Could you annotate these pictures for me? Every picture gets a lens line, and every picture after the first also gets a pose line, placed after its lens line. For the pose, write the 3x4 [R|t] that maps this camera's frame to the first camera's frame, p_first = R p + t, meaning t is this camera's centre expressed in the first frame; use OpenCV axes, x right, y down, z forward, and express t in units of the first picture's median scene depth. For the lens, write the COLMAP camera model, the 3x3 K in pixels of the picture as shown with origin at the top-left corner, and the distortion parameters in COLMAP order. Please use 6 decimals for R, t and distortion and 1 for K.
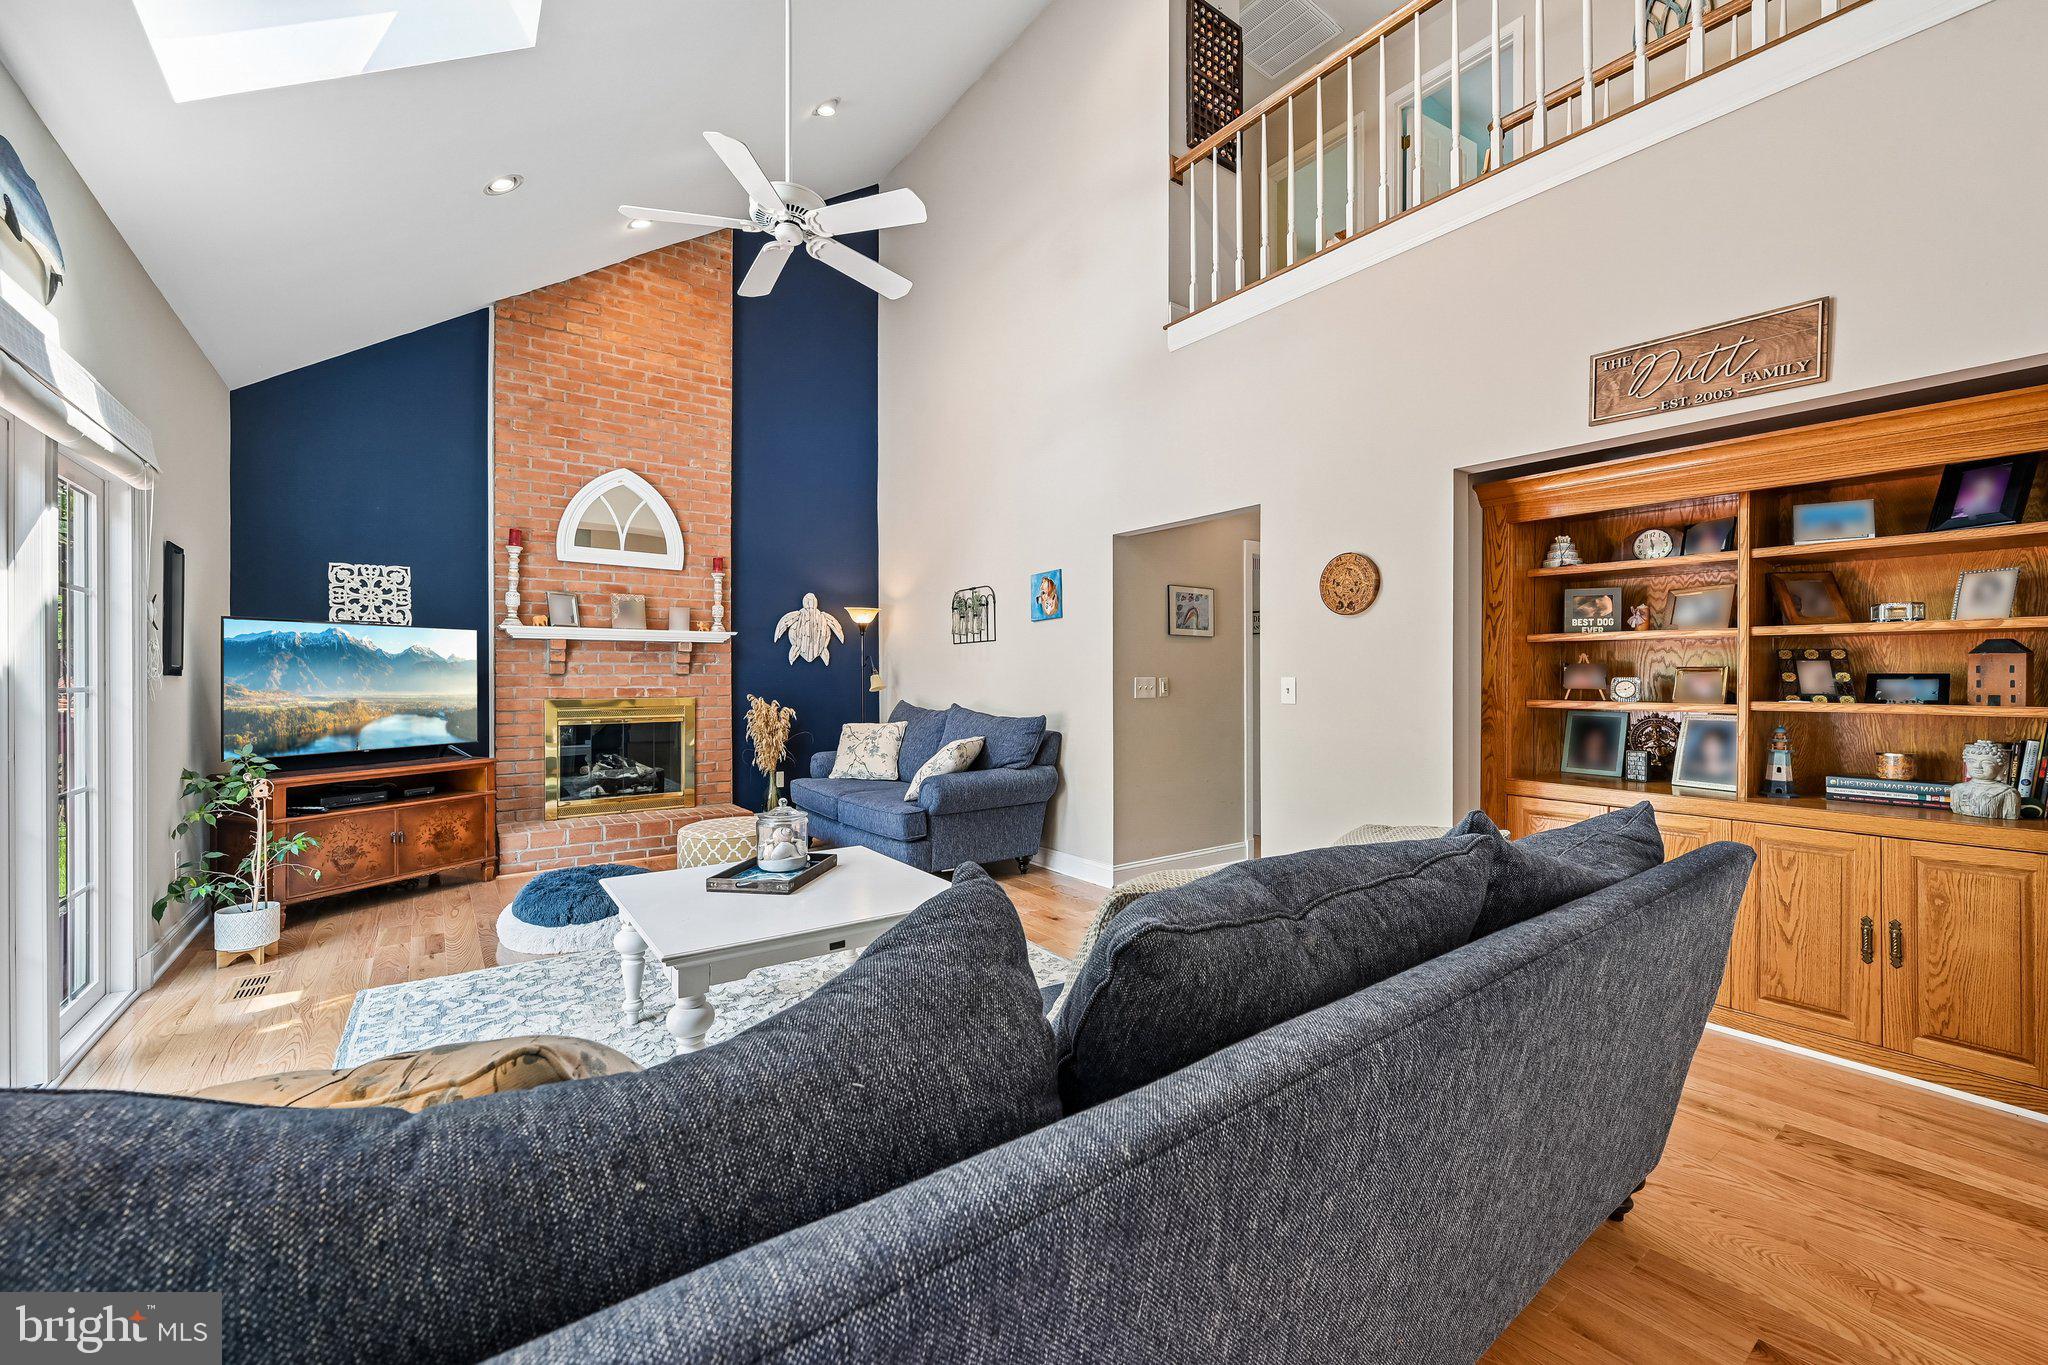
lens RADIAL K [[815.9, 0, 1037.8], [0, 815.9, 672.9], [0, 0, 1]] dist [-0.003002, -0.000419]
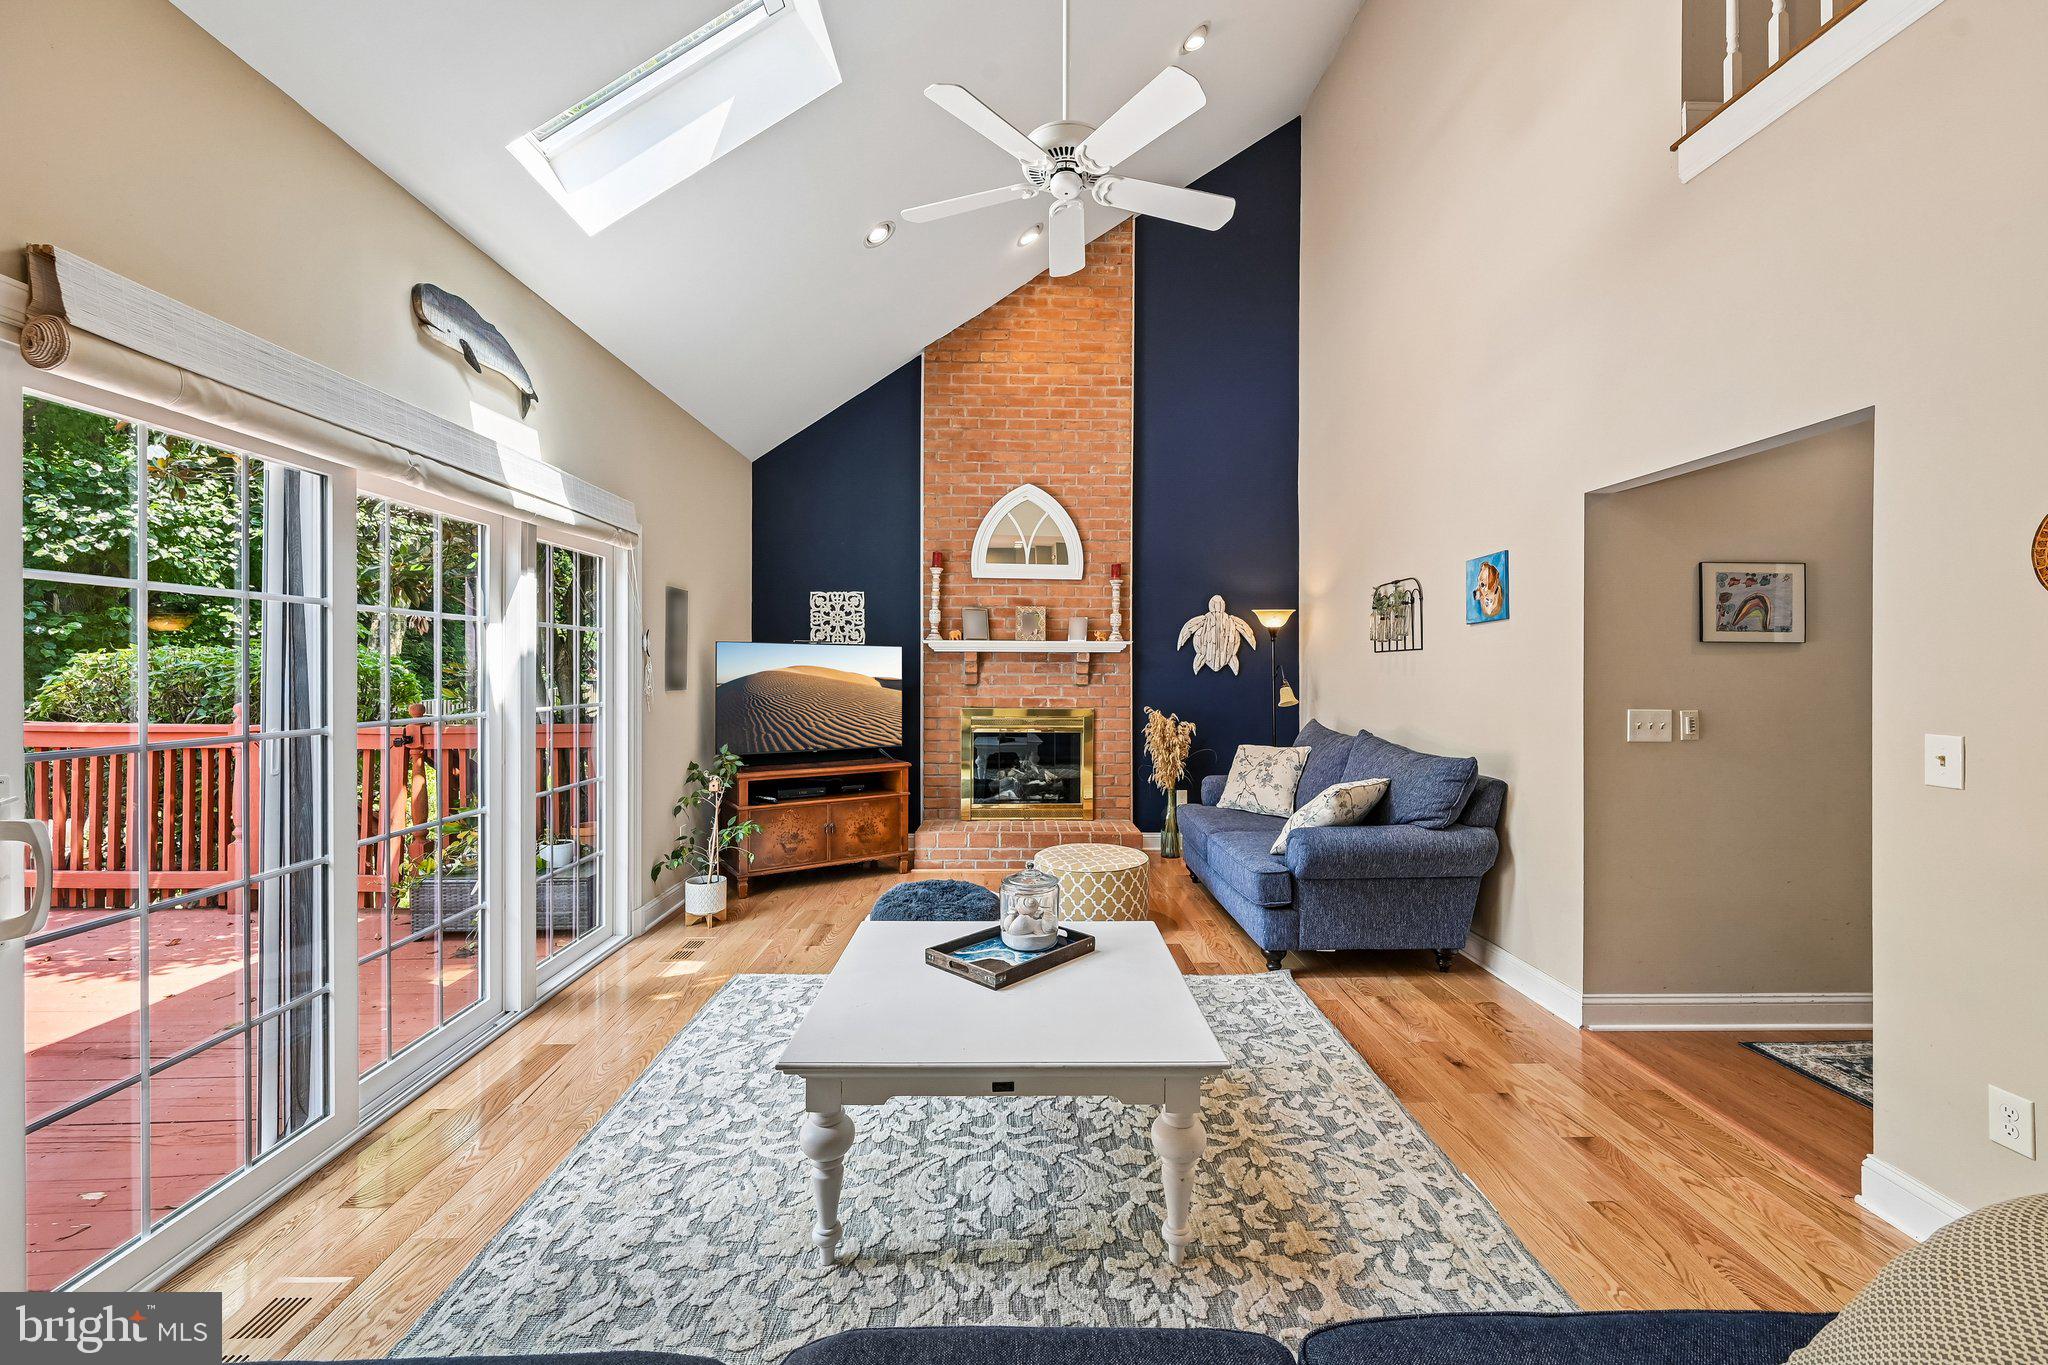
lens RADIAL K [[814.8, 0, 1032.3], [0, 814.8, 665.5], [0, 0, 1]] dist [-0.001934, -0.000011]
pose [[0.816823, 0.003316, -0.576879, 0.089563], [-0.002942, 0.999994, 0.001583, -0.024609], [0.576881, 0.000404, 0.816828, 0.169741]]
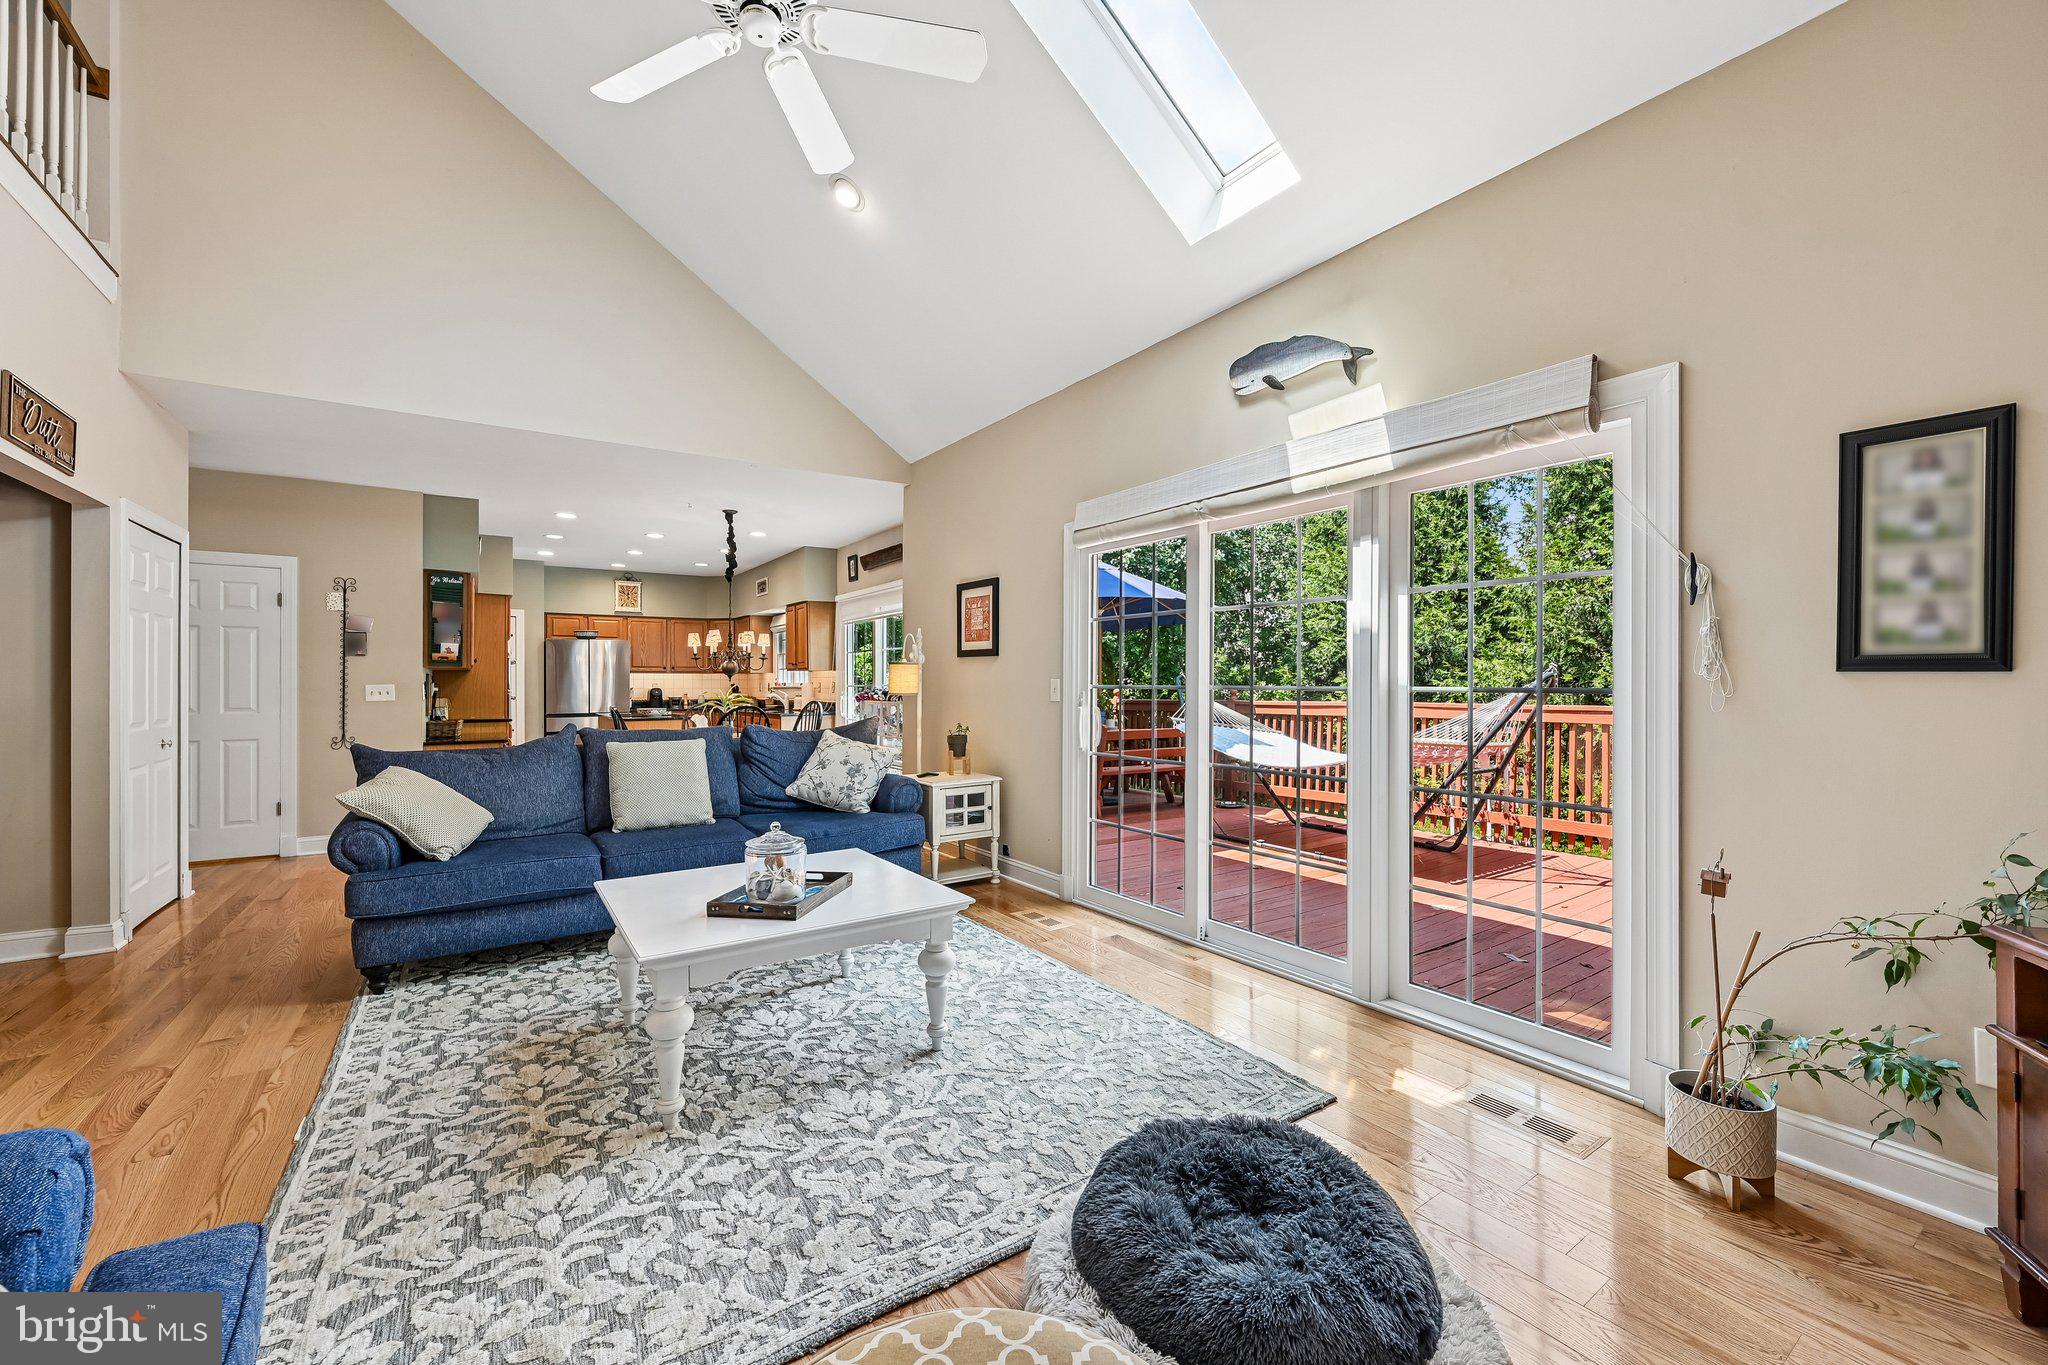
lens RADIAL K [[806.5, 0, 1035.9], [0, 806.5, 687.5], [0, 0, 1]] dist [-0.003052, -0.000236]
pose [[-0.999423, 0.003645, 0.033768, -0.324324], [0.003785, 0.999984, 0.004089, 0.005740], [-0.033753, 0.004214, -0.999421, 0.967336]]
